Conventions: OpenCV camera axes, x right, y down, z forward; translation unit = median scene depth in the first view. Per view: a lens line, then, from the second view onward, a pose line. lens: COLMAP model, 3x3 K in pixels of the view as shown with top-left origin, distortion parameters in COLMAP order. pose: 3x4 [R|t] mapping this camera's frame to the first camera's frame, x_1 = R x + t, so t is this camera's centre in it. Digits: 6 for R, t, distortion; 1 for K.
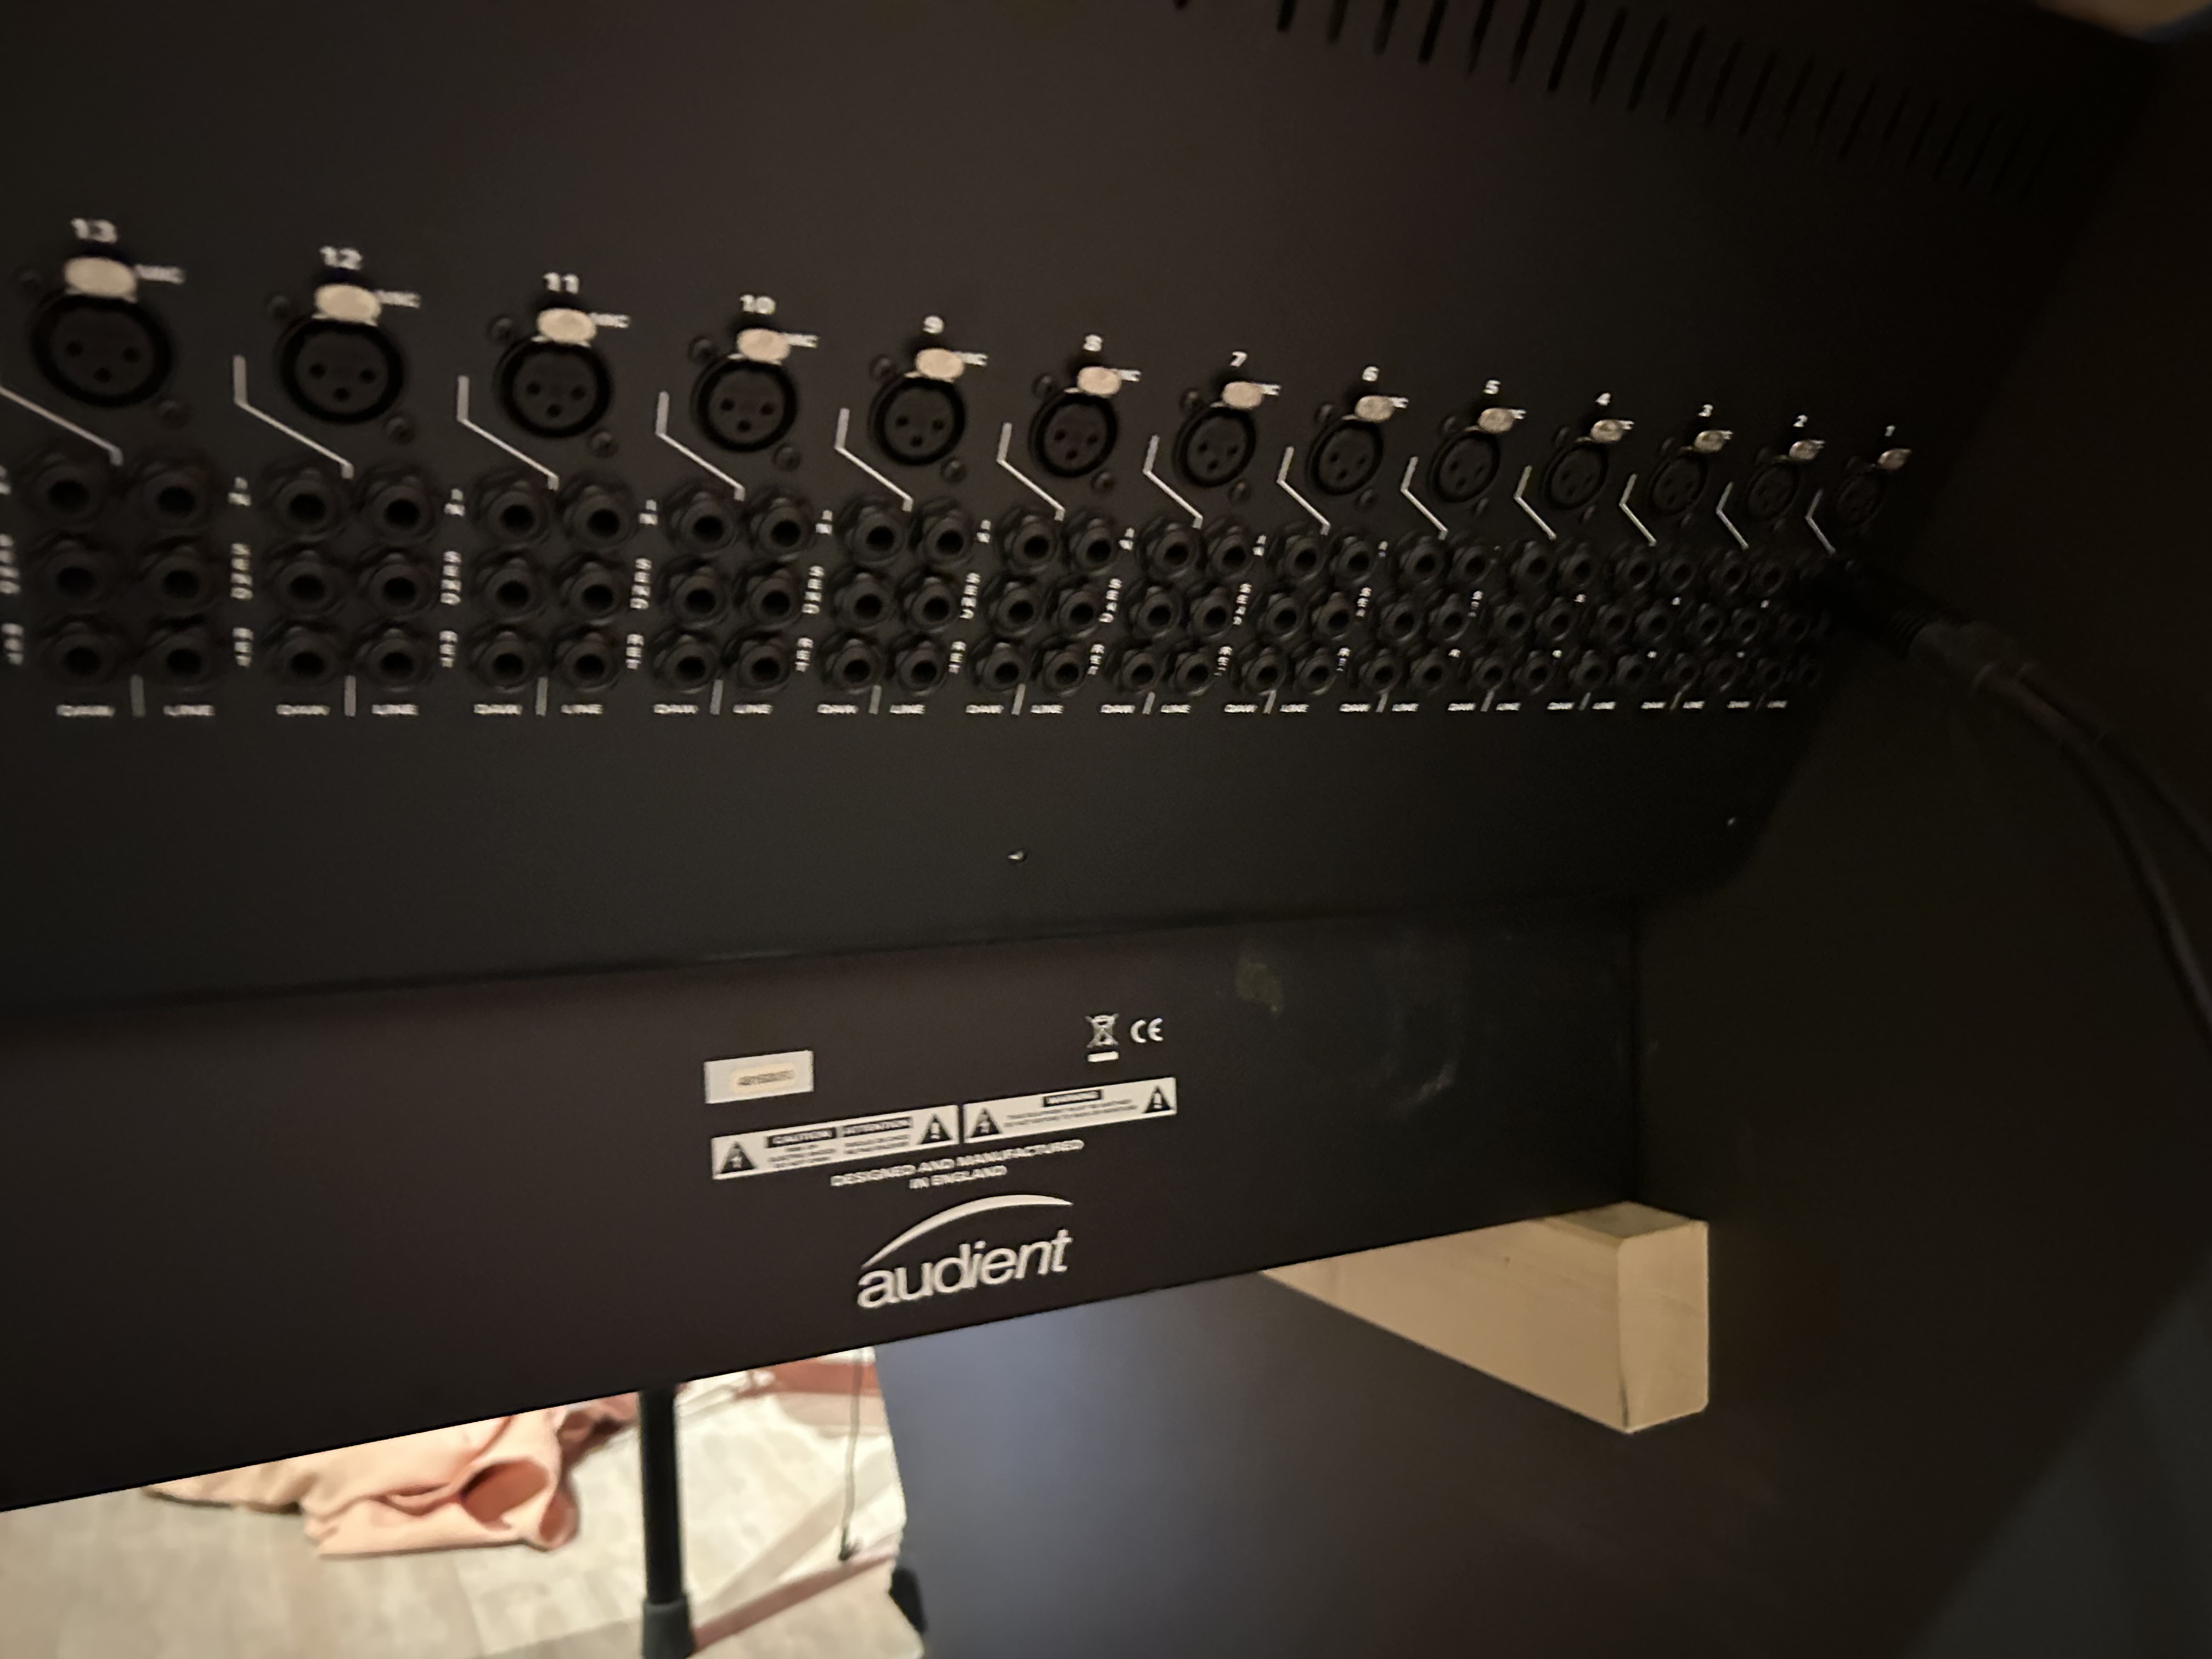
lens RADIAL K [[1665.3, 0, 1113.7], [0, 1665.3, 828.5], [0, 0, 1]] dist [0.097042, -0.205132]
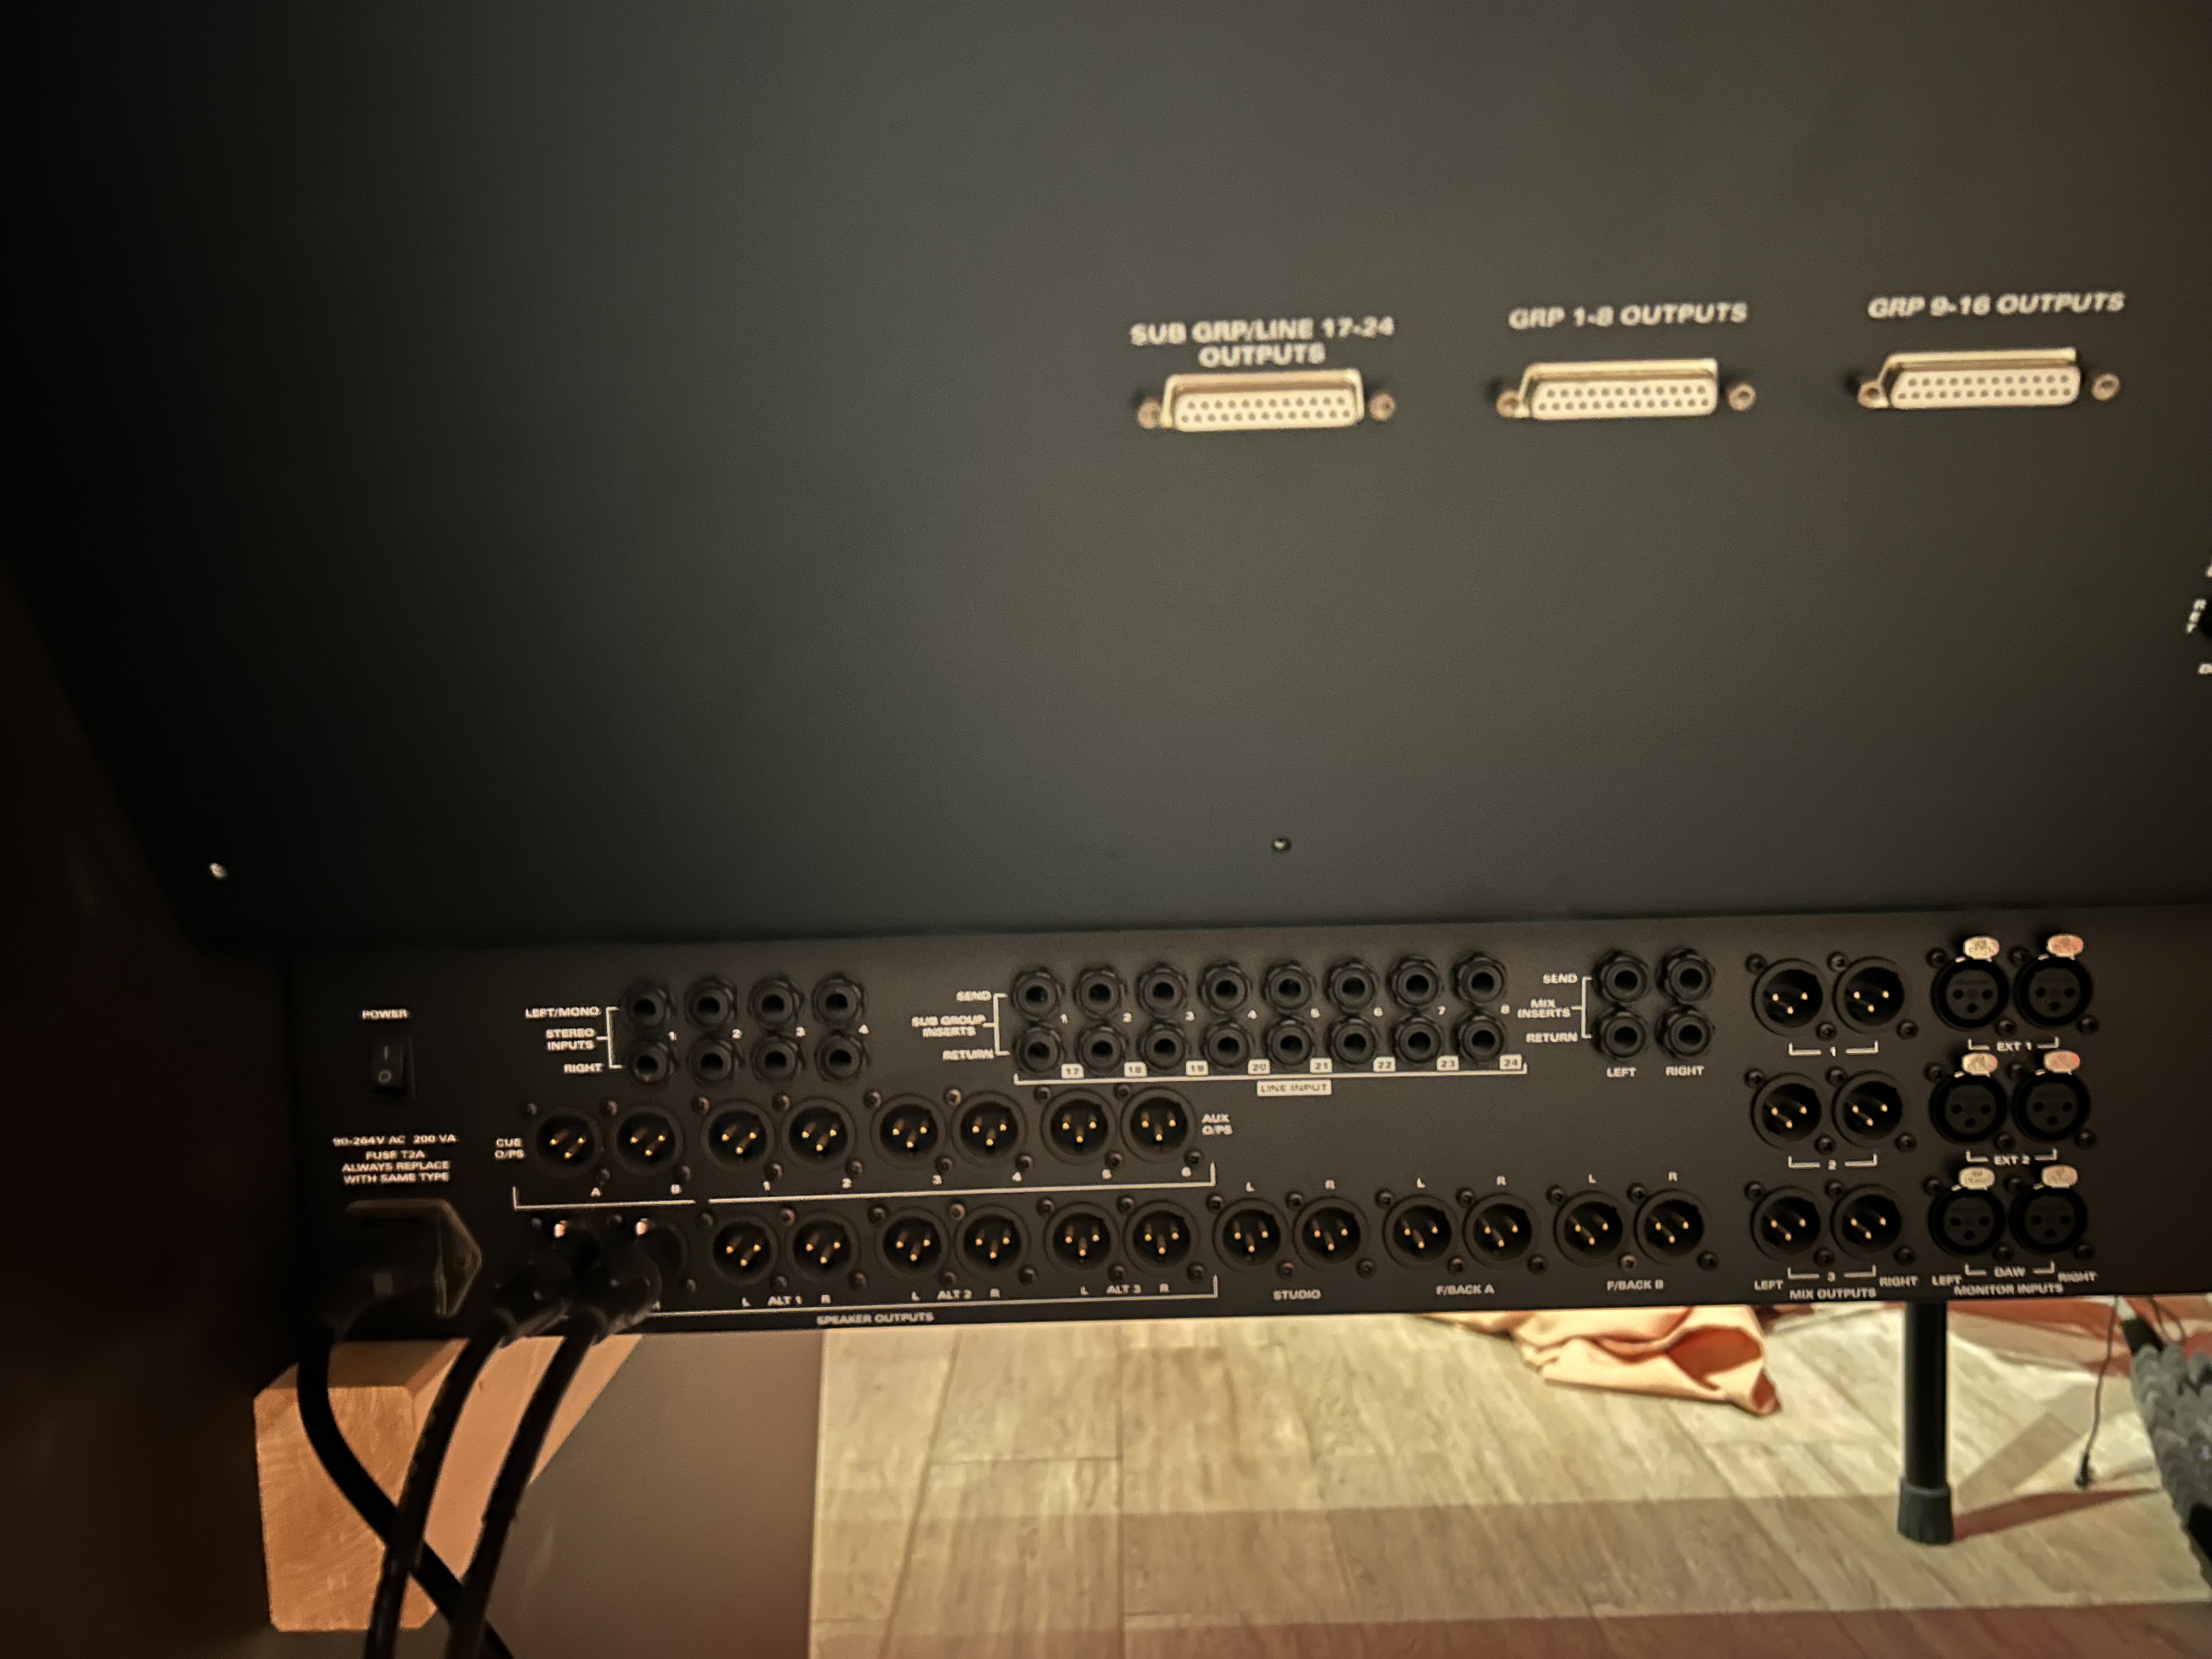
lens RADIAL K [[1693.1, 0, 1104.5], [0, 1693.1, 866.2], [0, 0, 1]] dist [0.008404, 0.001018]
pose [[0.875053, 0.044865, -0.481943, -0.650309], [-0.008264, 0.996935, 0.077801, -0.000500], [0.483957, -0.064097, 0.872741, -0.408586]]
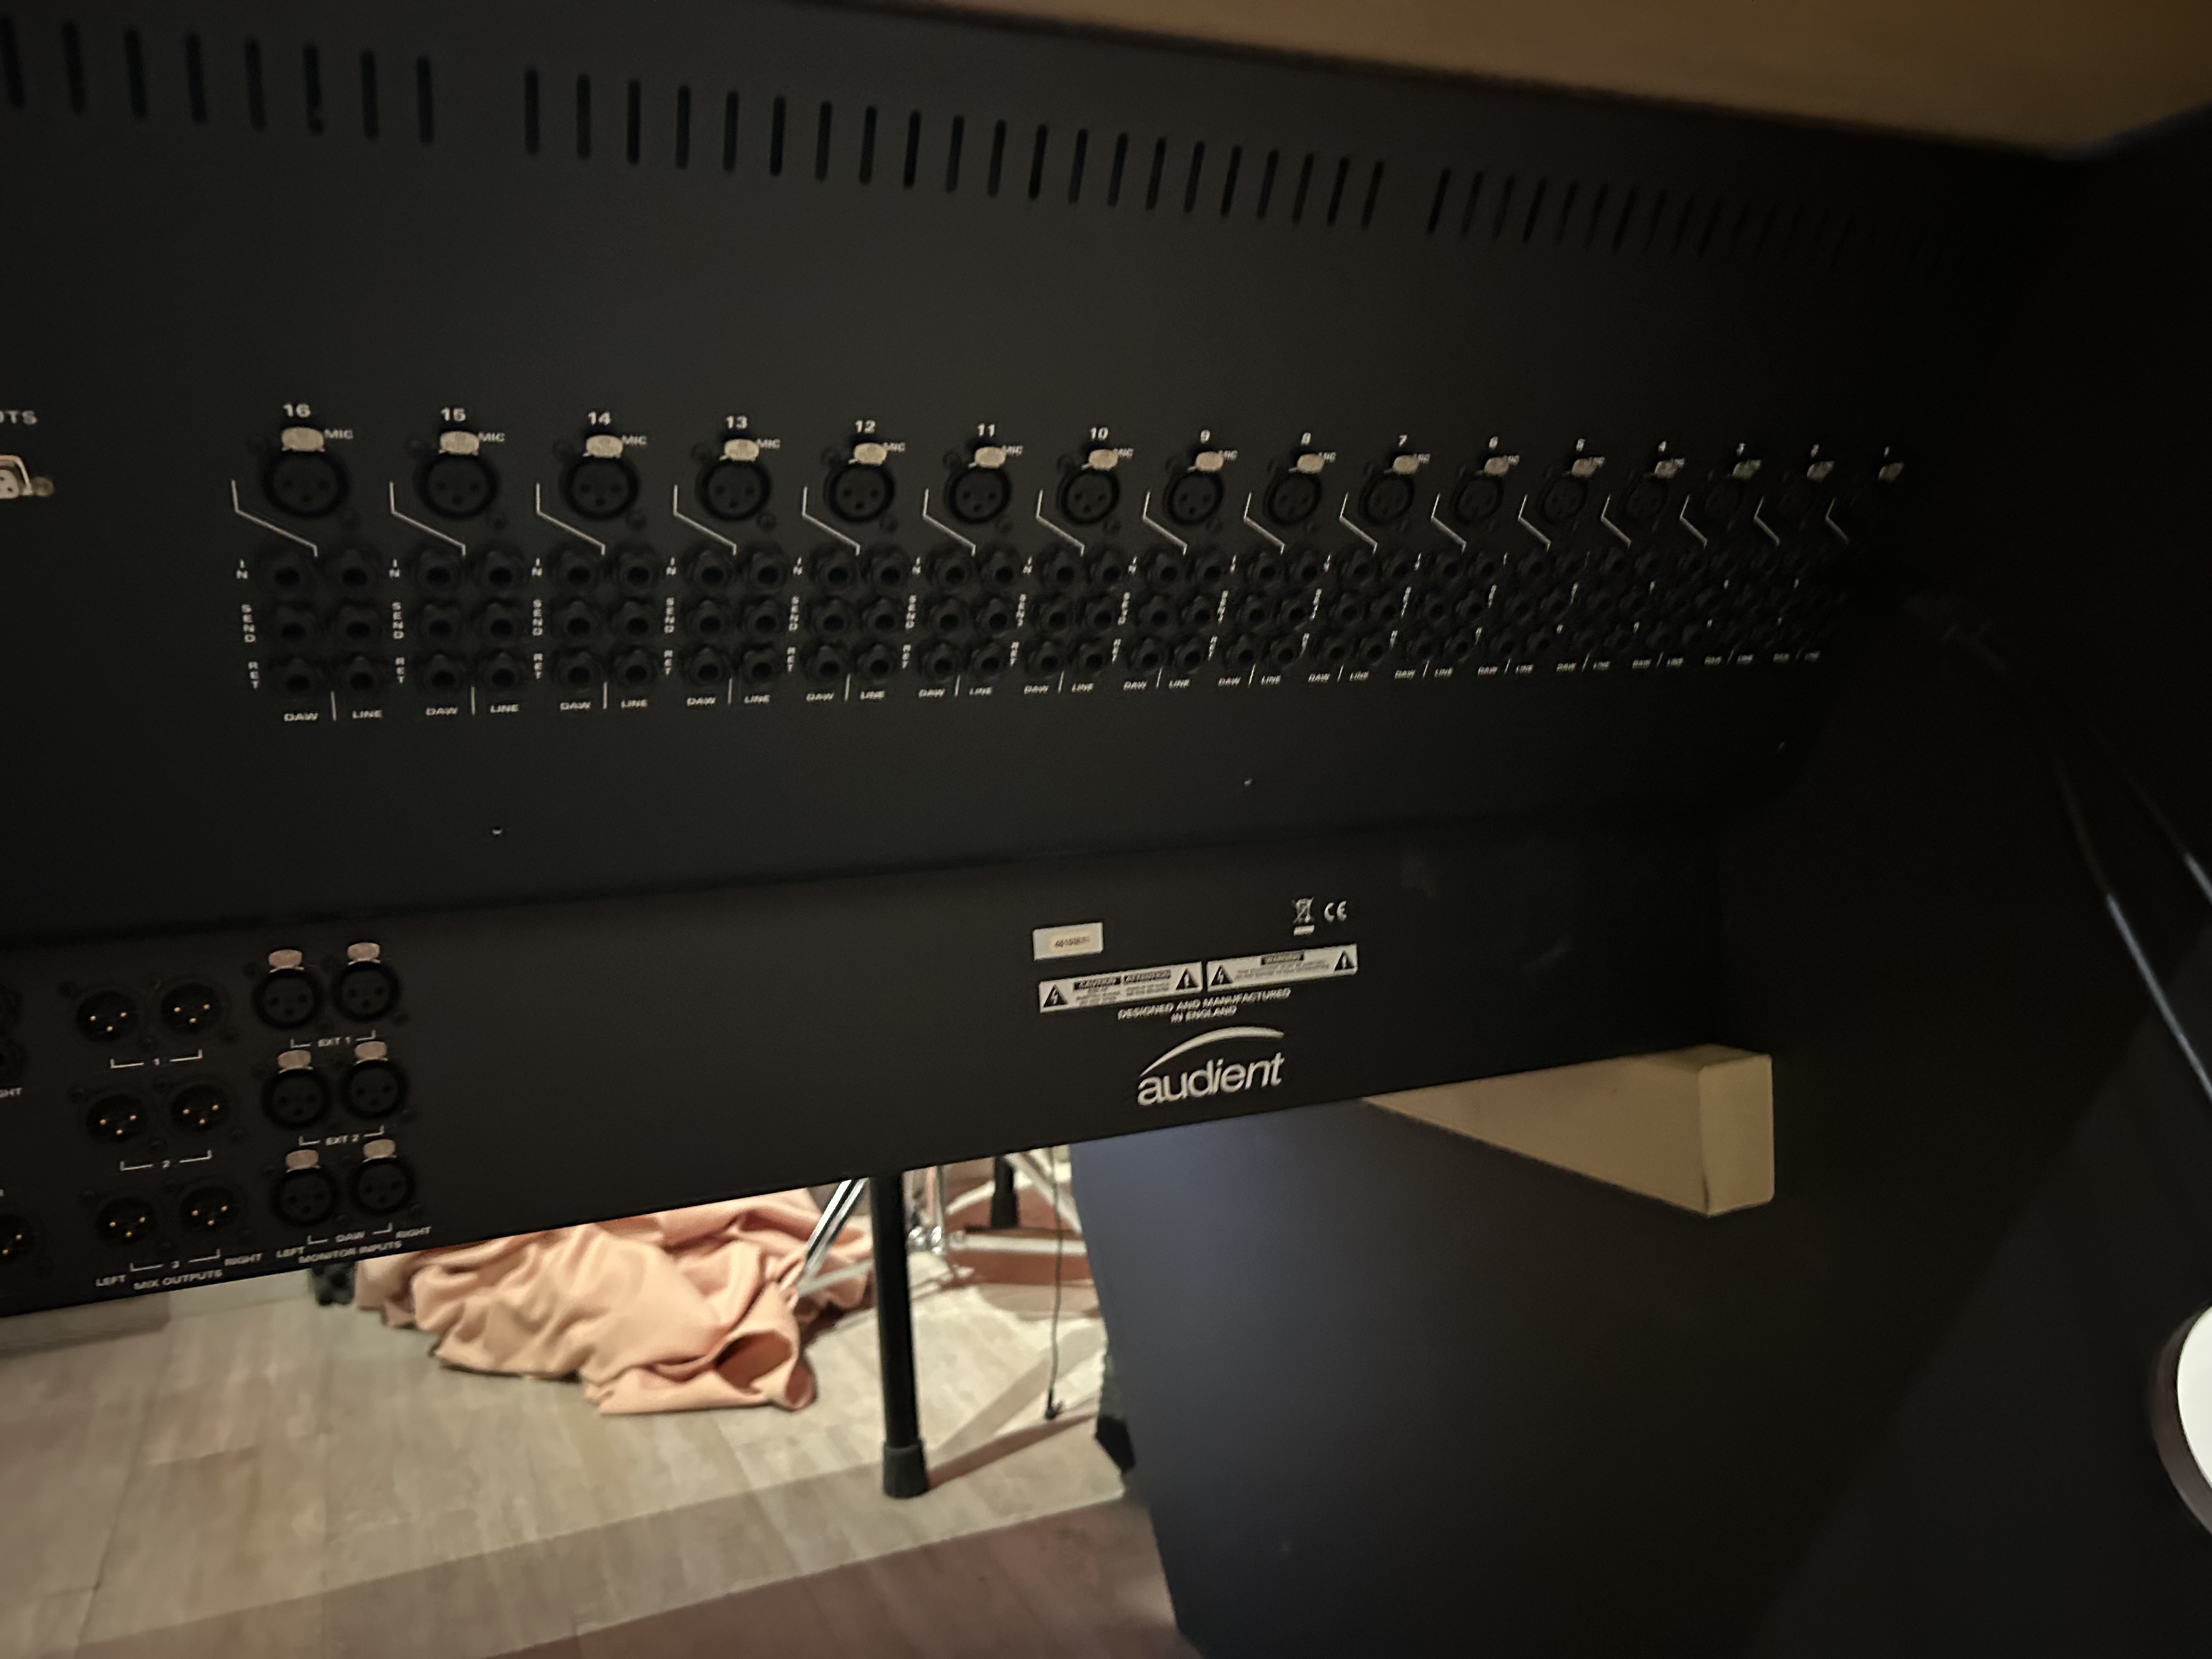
lens RADIAL K [[1665.3, 0, 1113.7], [0, 1665.3, 828.5], [0, 0, 1]] dist [0.097042, -0.205132]
pose [[0.996343, -0.020914, -0.082843, -0.048705], [0.023384, 0.999307, 0.028959, 0.010835], [0.082180, -0.030790, 0.996142, -0.388472]]
